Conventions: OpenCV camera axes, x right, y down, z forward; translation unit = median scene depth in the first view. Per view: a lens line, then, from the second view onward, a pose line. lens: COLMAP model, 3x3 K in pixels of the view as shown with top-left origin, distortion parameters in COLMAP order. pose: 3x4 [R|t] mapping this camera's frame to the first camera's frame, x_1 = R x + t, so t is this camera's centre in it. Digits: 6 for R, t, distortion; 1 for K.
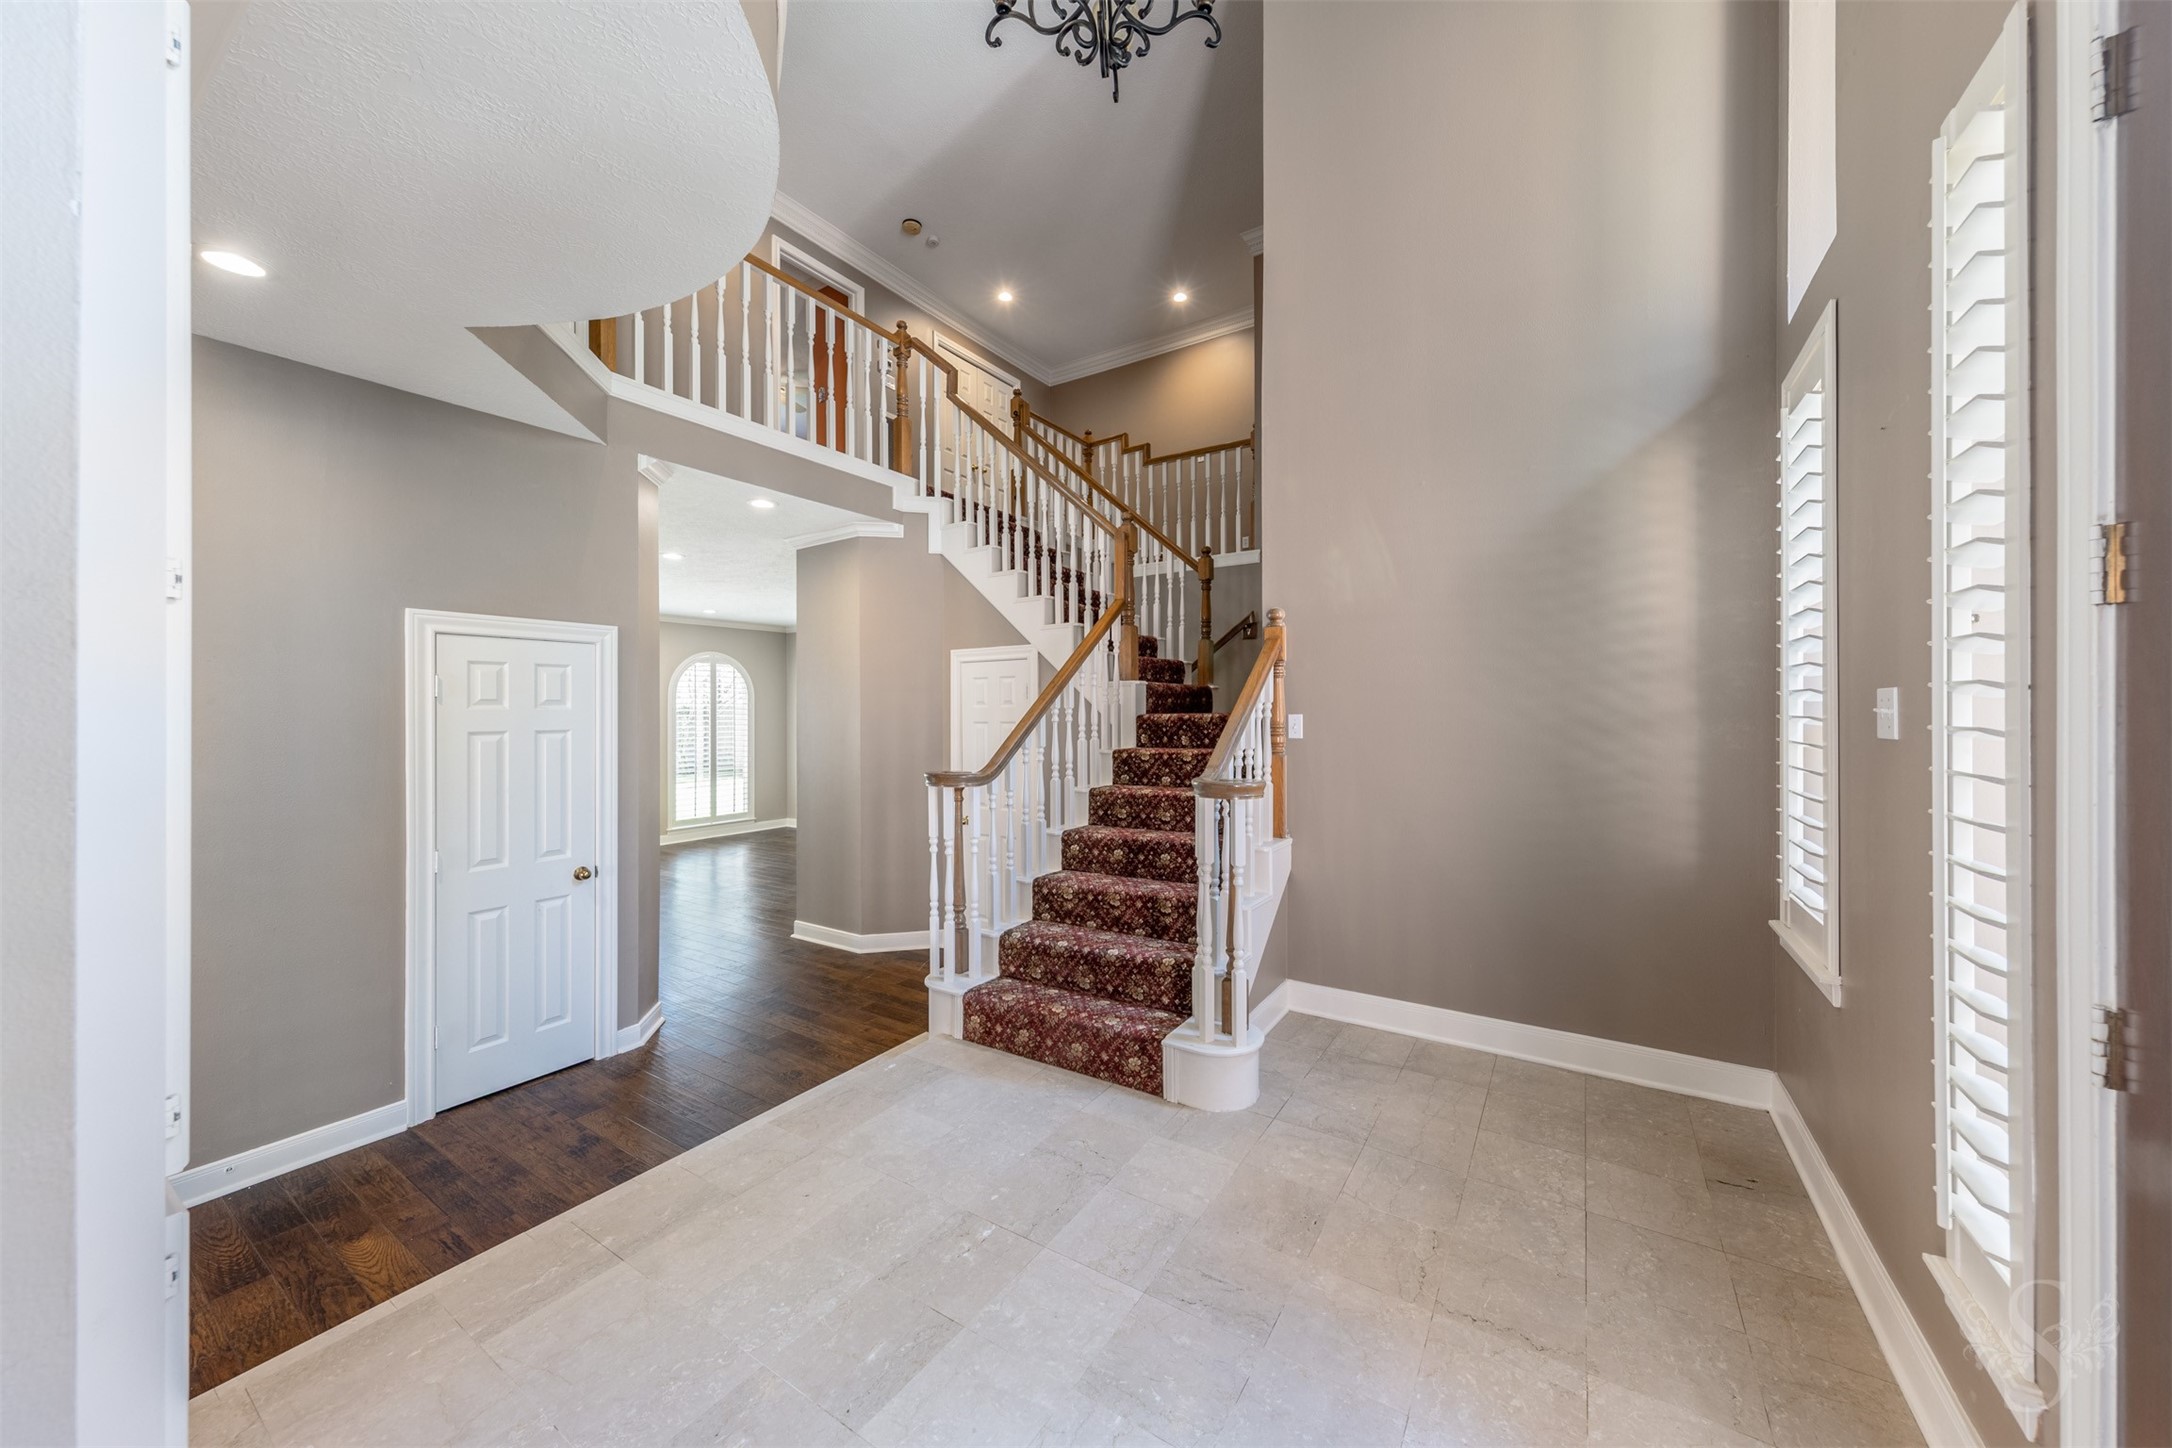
lens RADIAL K [[738.9, 0, 1036.0], [0, 738.9, 724.8], [0, 0, 1]] dist [0.008697, 0.000432]
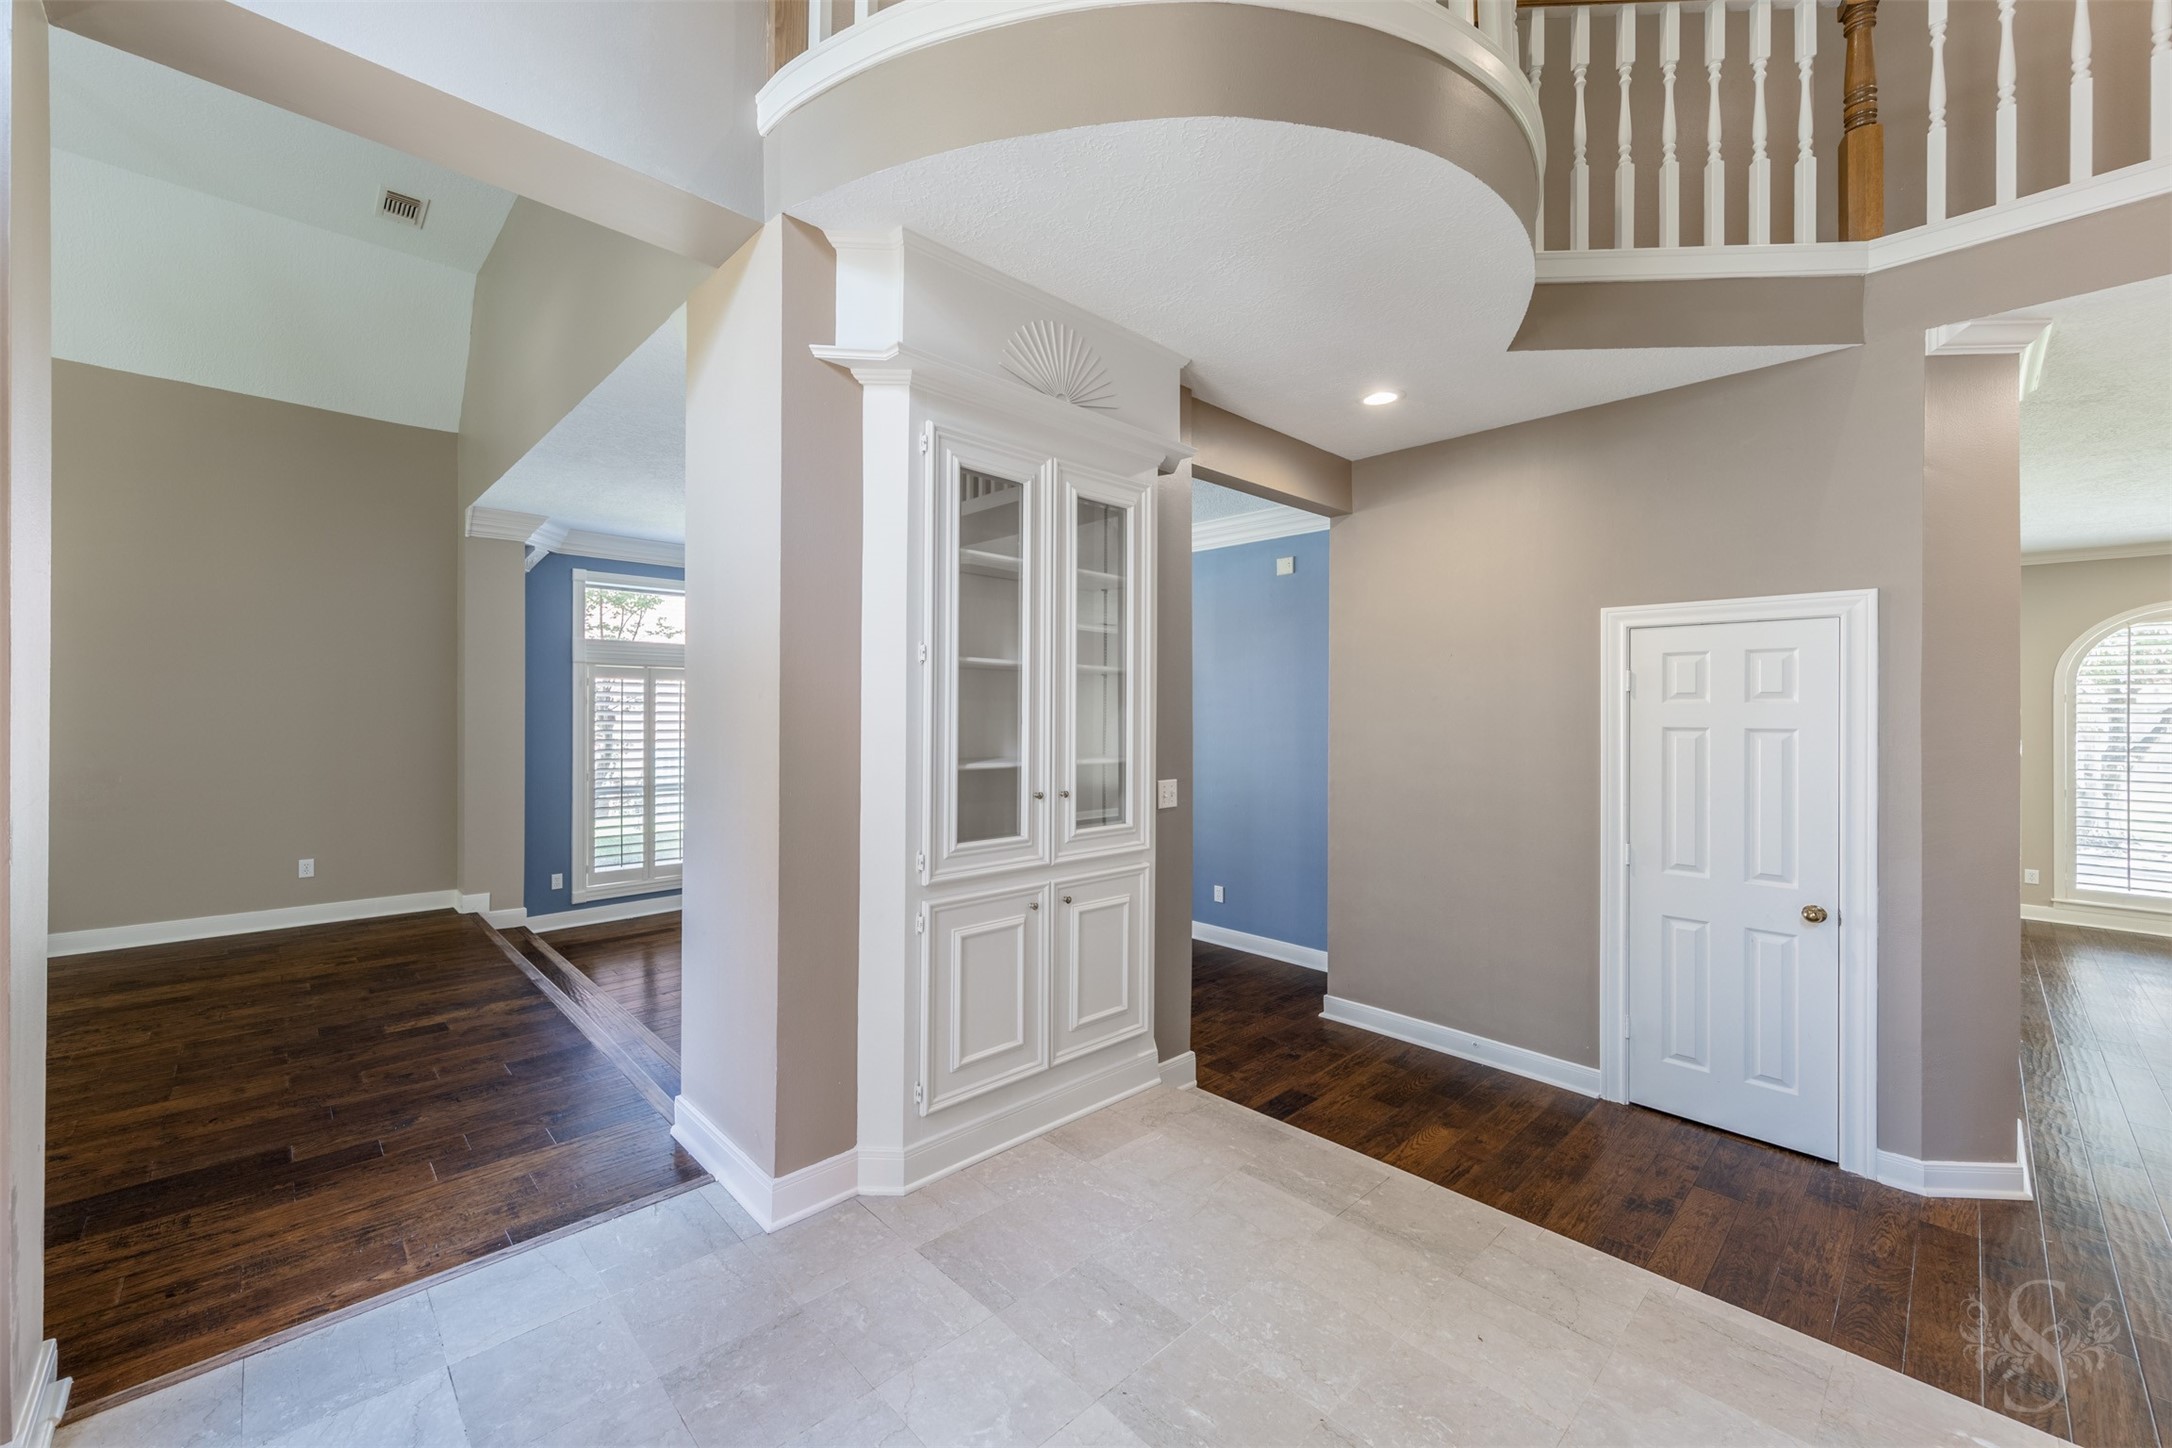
lens RADIAL K [[797.1, 0, 1164.6], [0, 797.1, 715.0], [0, 0, 1]] dist [0.008653, -0.000546]
pose [[-0.084977, 0.011087, -0.996321, 0.321561], [-0.019507, 0.999728, 0.012789, -0.006910], [0.996192, 0.020522, -0.084738, 0.441670]]
